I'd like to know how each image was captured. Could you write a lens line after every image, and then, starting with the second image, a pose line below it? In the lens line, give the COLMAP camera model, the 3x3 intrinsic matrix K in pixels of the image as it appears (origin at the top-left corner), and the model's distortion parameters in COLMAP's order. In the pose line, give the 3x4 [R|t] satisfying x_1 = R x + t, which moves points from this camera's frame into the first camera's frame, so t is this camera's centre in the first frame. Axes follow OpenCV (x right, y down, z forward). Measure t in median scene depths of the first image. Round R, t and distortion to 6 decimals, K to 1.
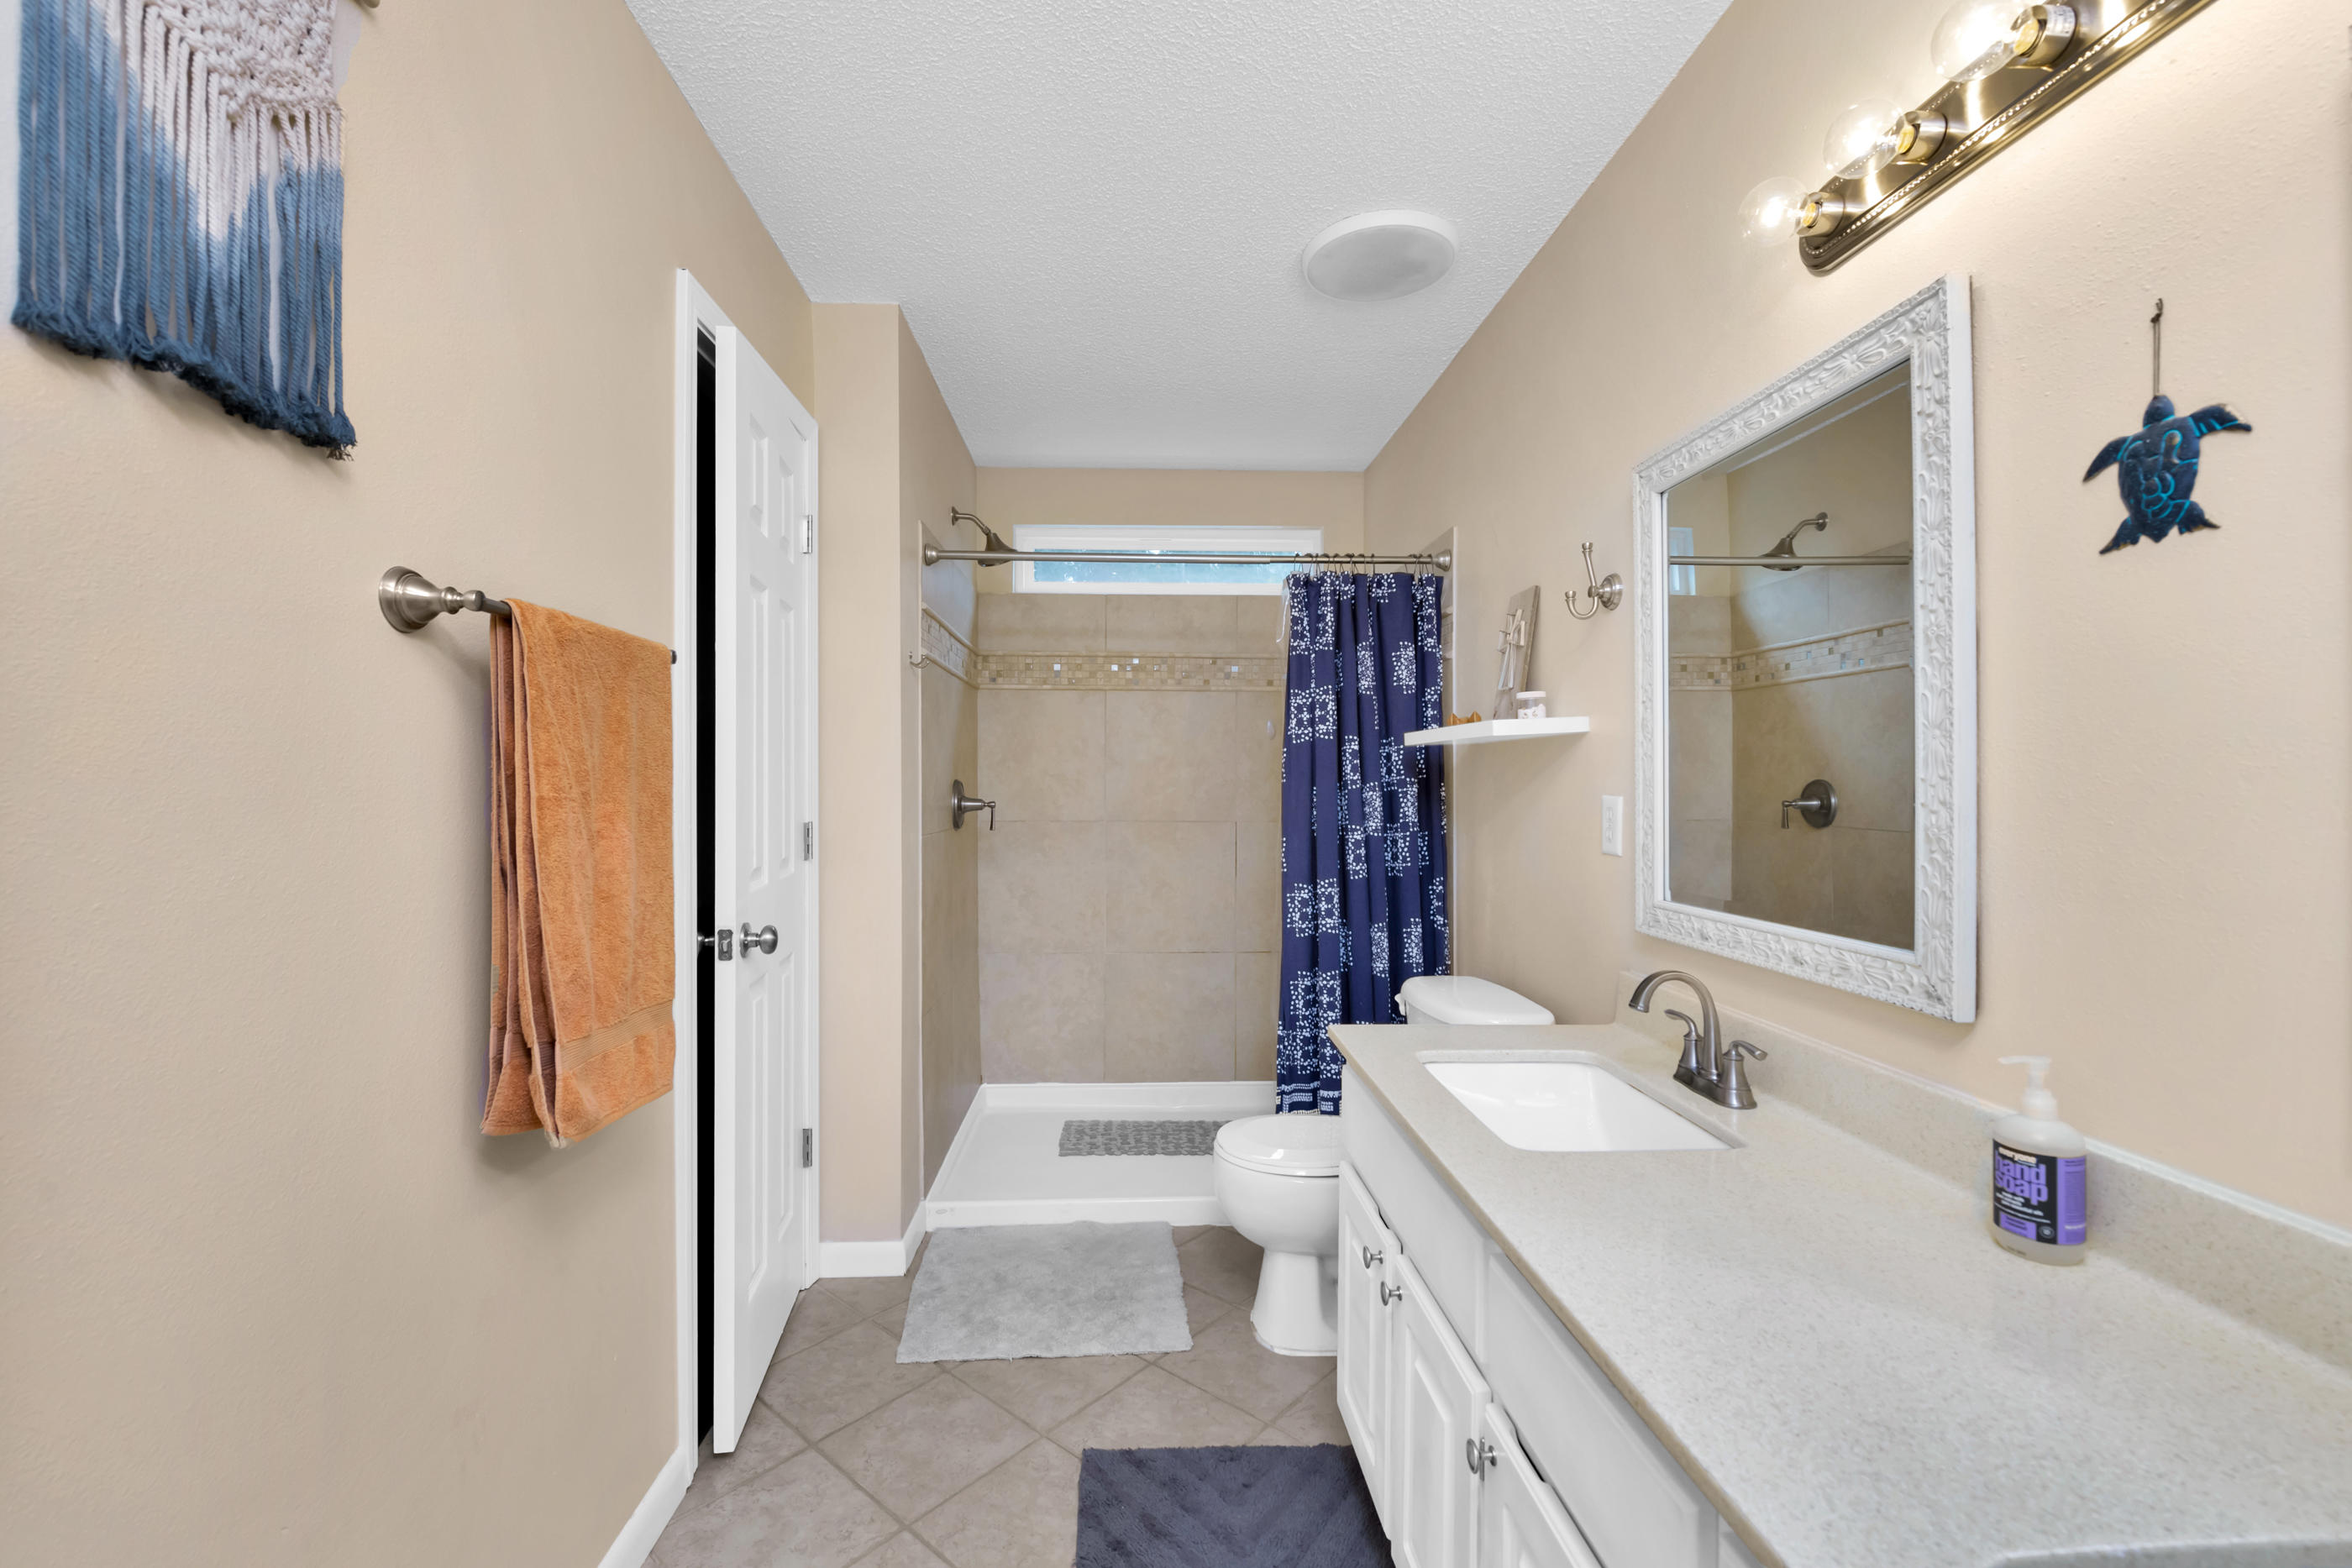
lens RADIAL K [[999.7, 0, 1178.4], [0, 999.7, 795.2], [0, 0, 1]] dist [0.000128, 0.000012]
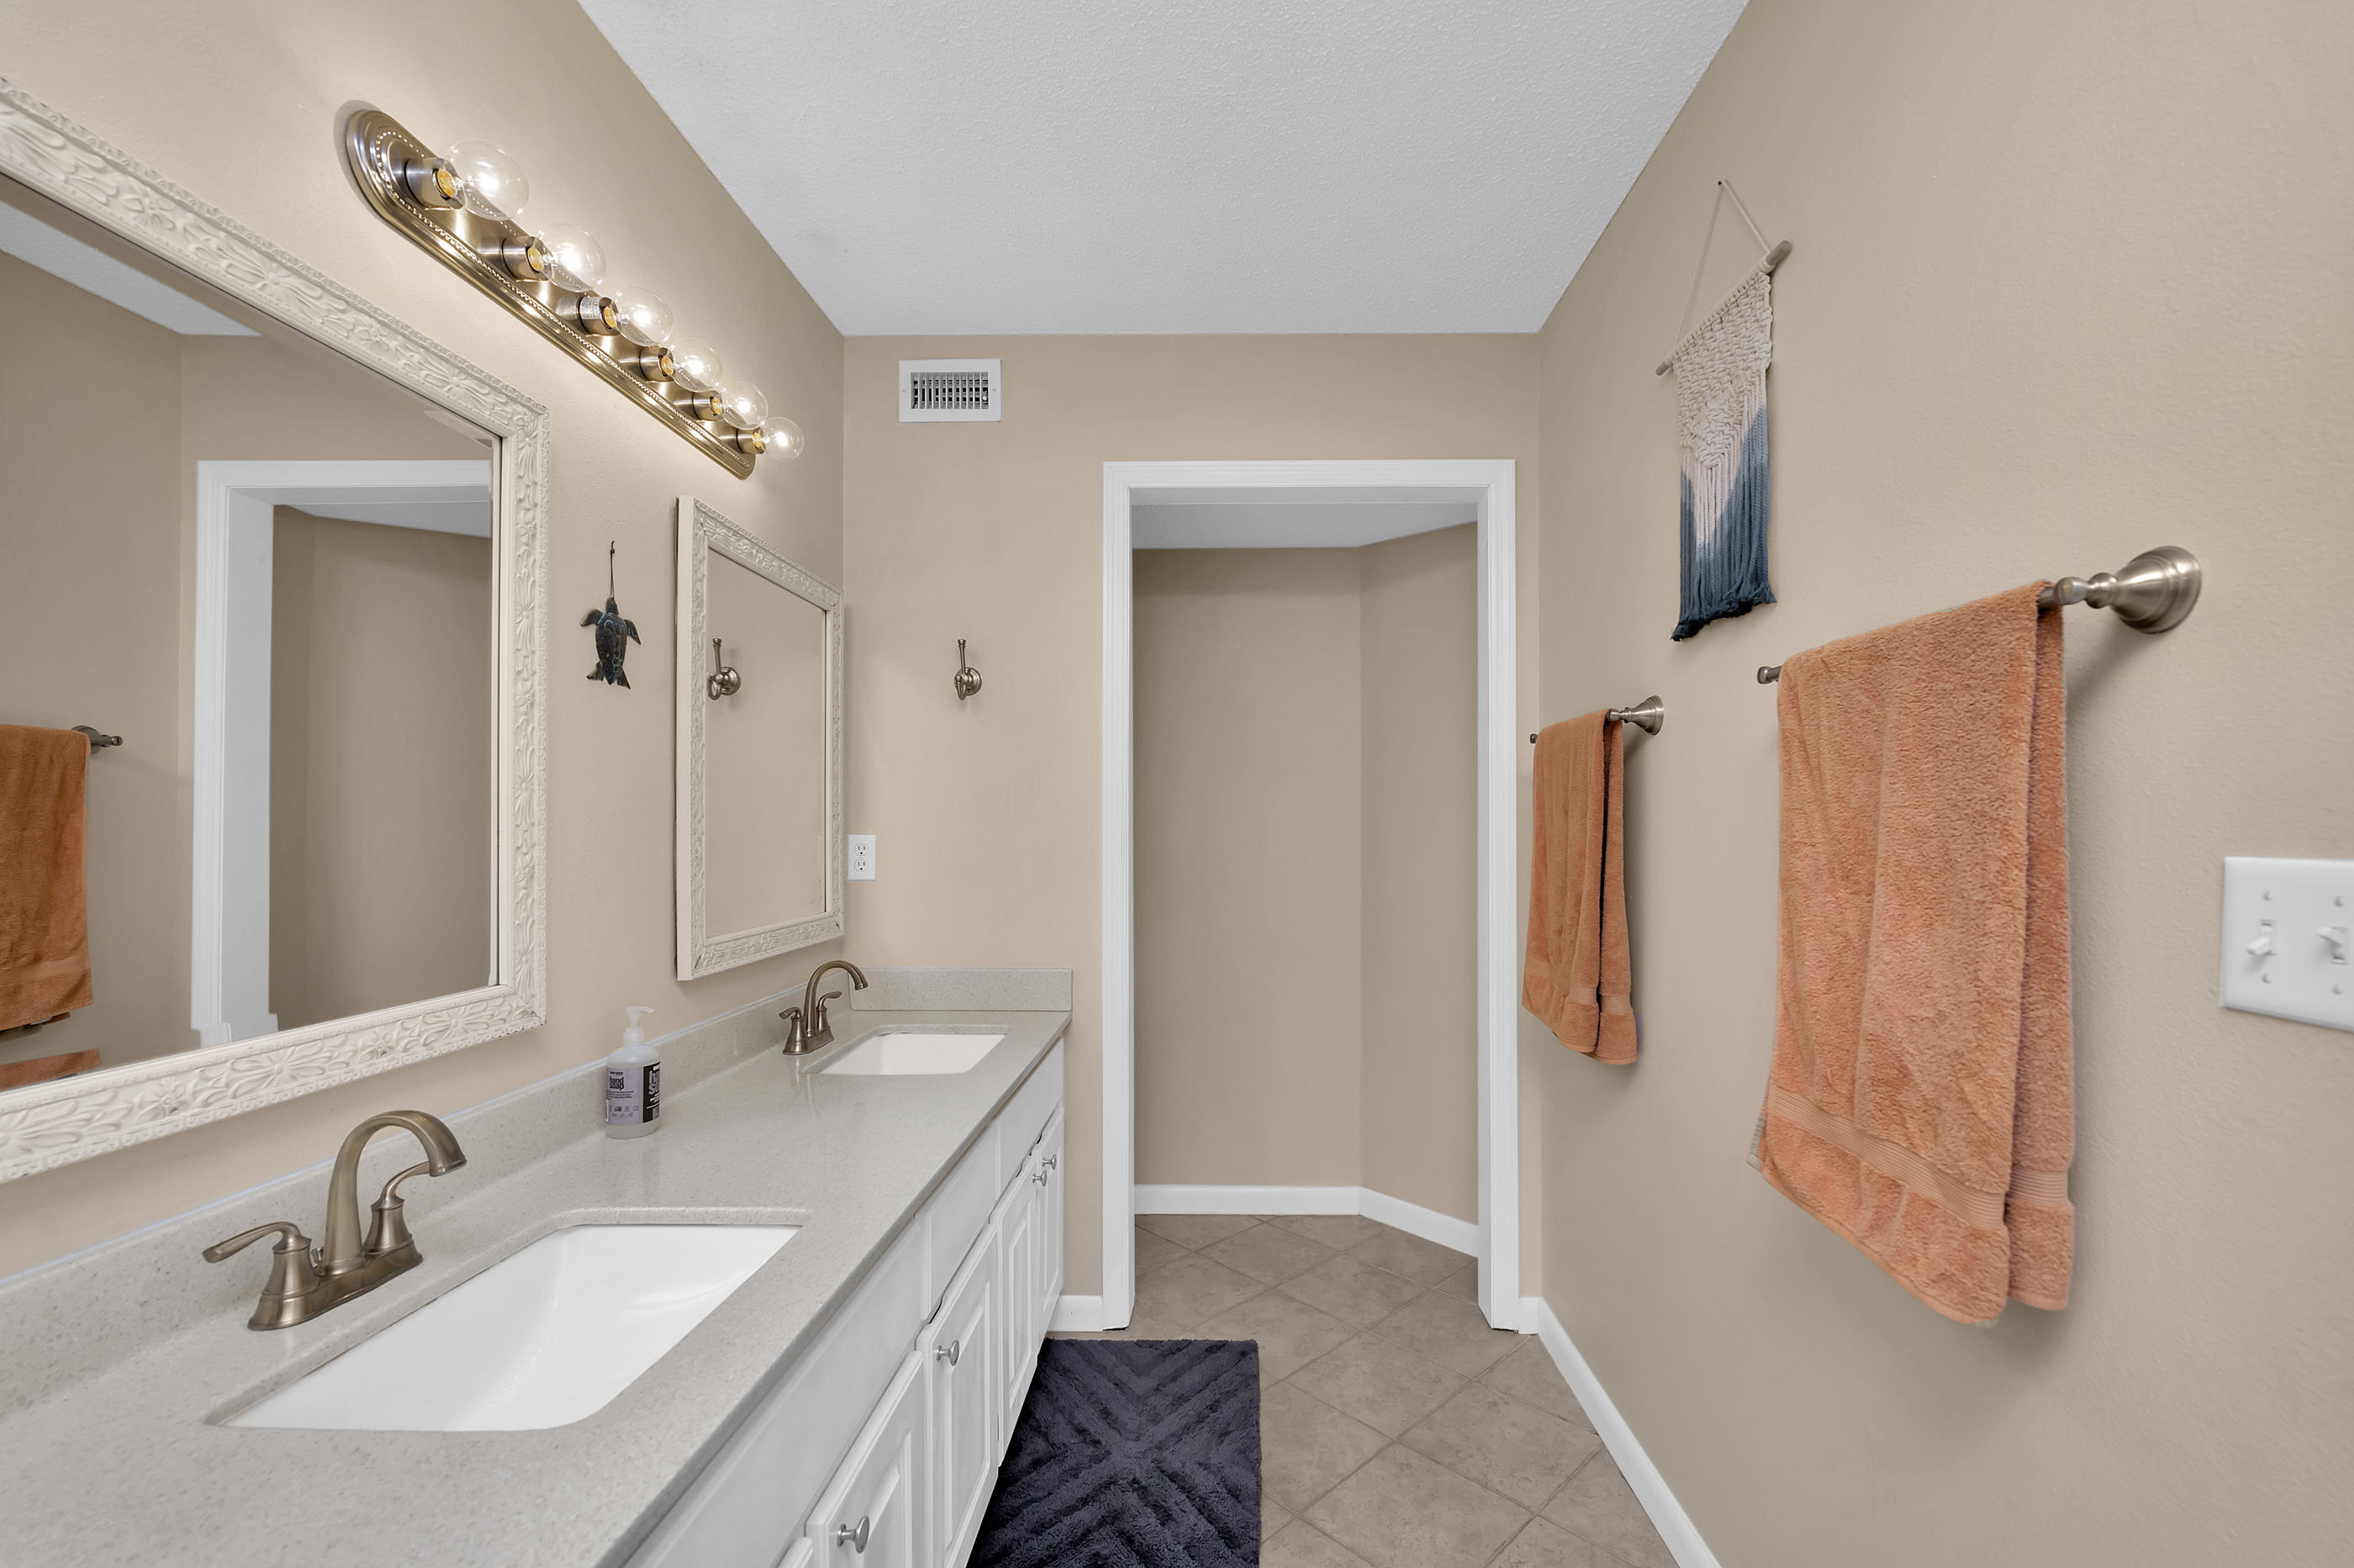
lens RADIAL K [[1000.7, 0, 1179.4], [0, 1000.7, 795.2], [0, 0, 1]] dist [0.000128, 0.000012]
pose [[-0.994536, 0.004673, 0.104293, -0.137956], [0.002558, 0.999789, -0.020401, -0.029774], [-0.104366, -0.020023, -0.994337, 2.459658]]
